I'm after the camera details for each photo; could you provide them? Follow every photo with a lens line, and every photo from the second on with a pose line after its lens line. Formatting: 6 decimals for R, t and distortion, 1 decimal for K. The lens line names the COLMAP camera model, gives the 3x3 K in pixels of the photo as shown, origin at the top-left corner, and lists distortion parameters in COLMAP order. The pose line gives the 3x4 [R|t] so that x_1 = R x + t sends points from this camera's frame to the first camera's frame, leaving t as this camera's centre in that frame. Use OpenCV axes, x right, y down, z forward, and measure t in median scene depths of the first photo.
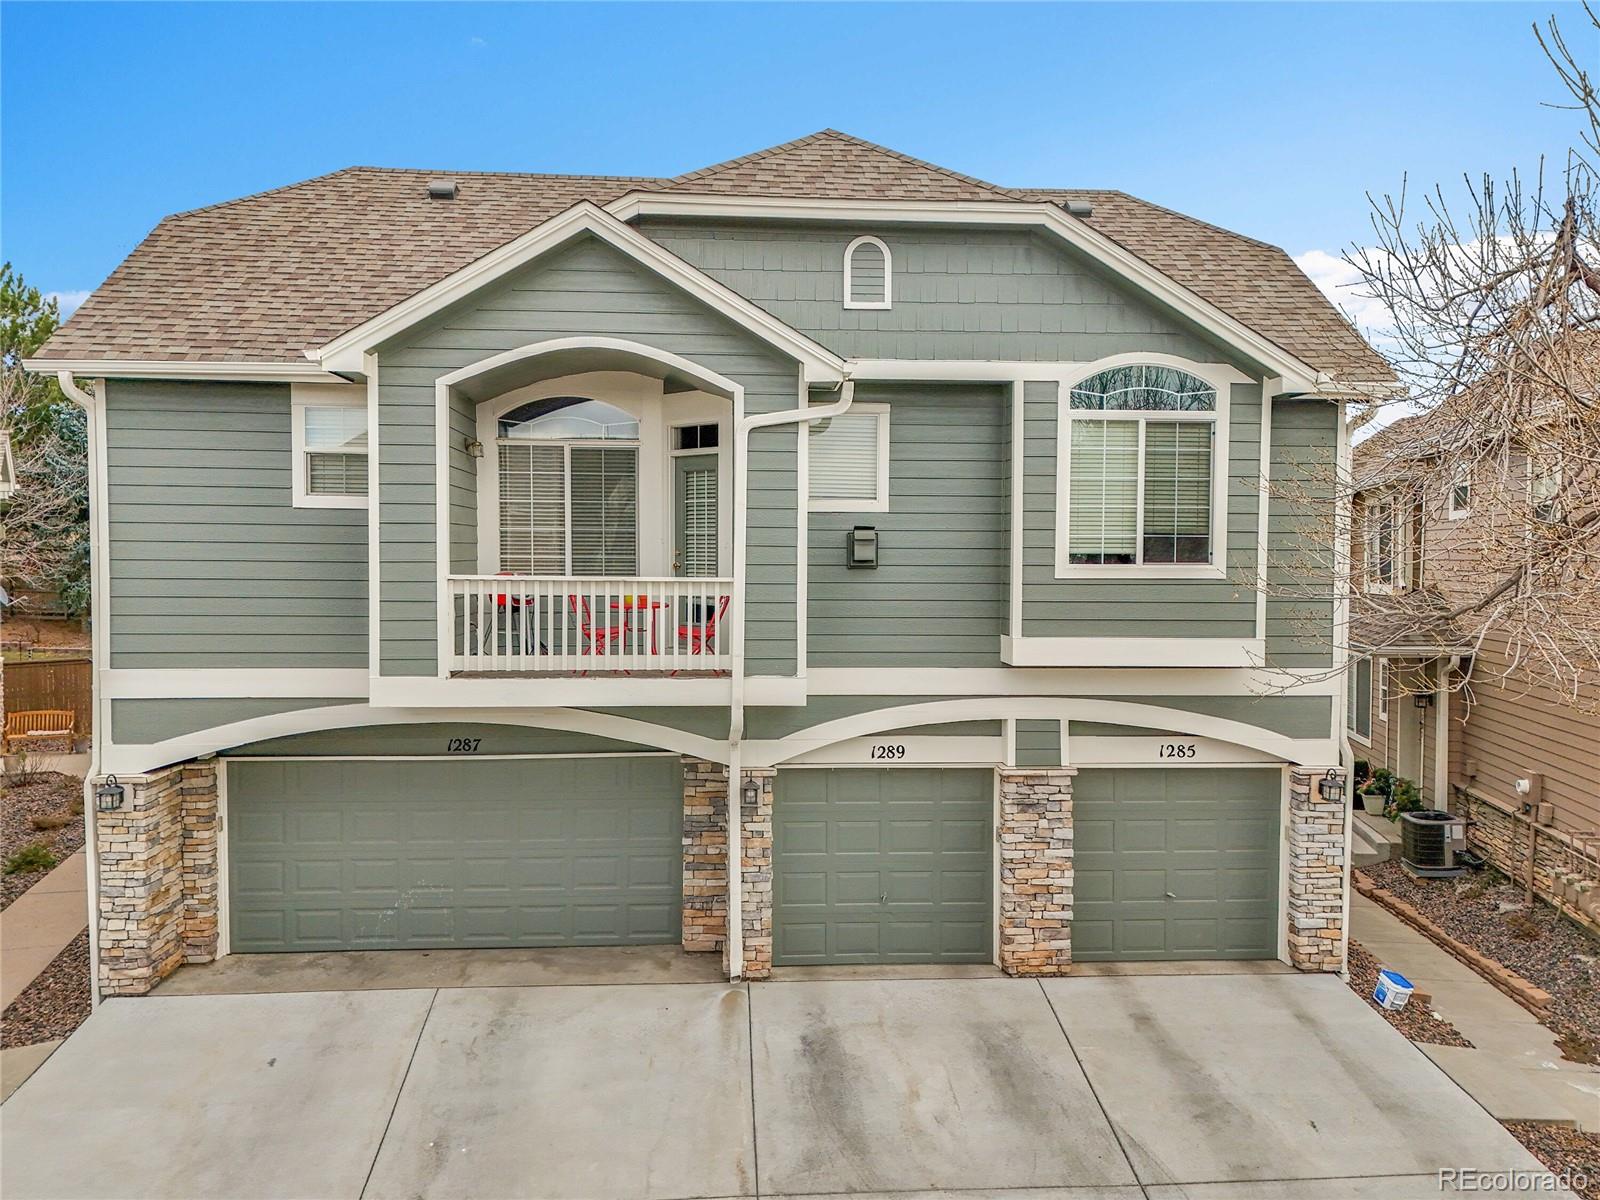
lens RADIAL K [[1164.4, 0, 800.0], [0, 1164.4, 600.0], [0, 0, 1]] dist [0.075327, 0.000942]
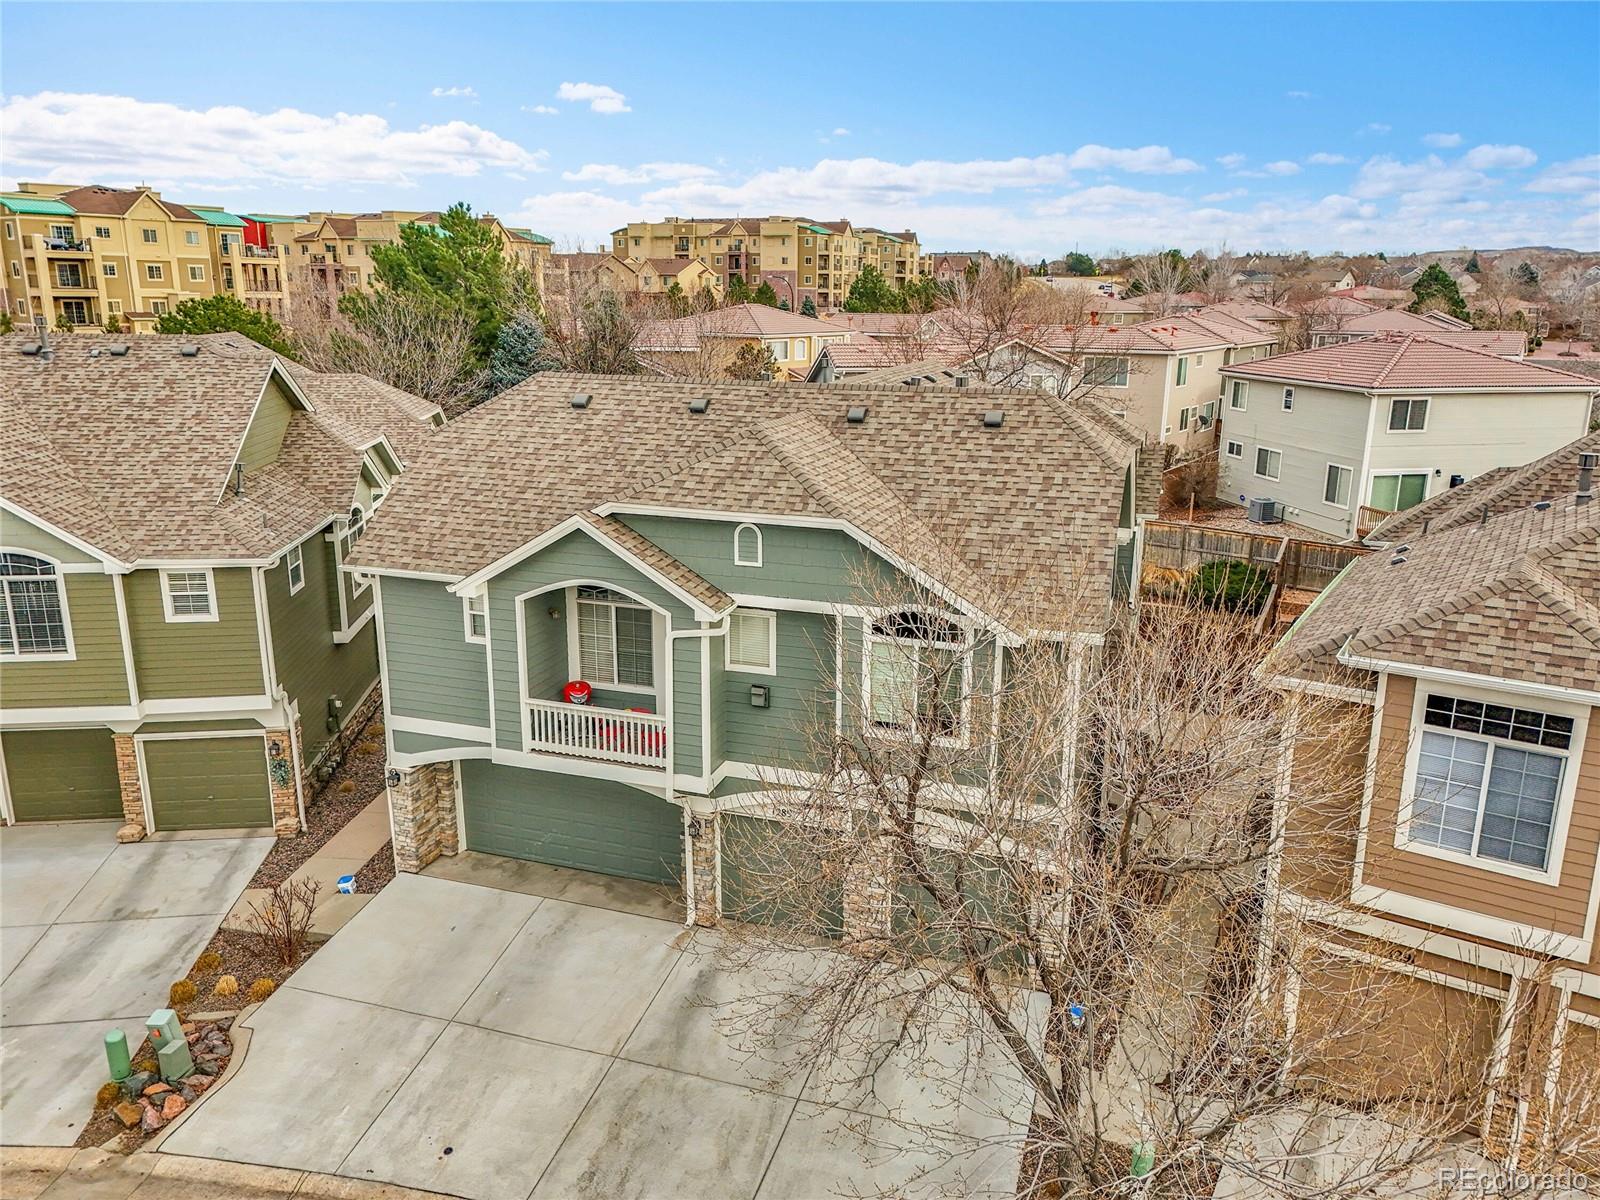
lens RADIAL K [[1214.0, 0, 800.0], [0, 1214.0, 600.0], [0, 0, 1]] dist [0.211670, -0.004686]
pose [[0.917200, 0.103446, -0.384763, 0.768255], [-0.013972, 0.973464, 0.228415, -0.581123], [0.398181, -0.204127, 0.894306, -0.486767]]
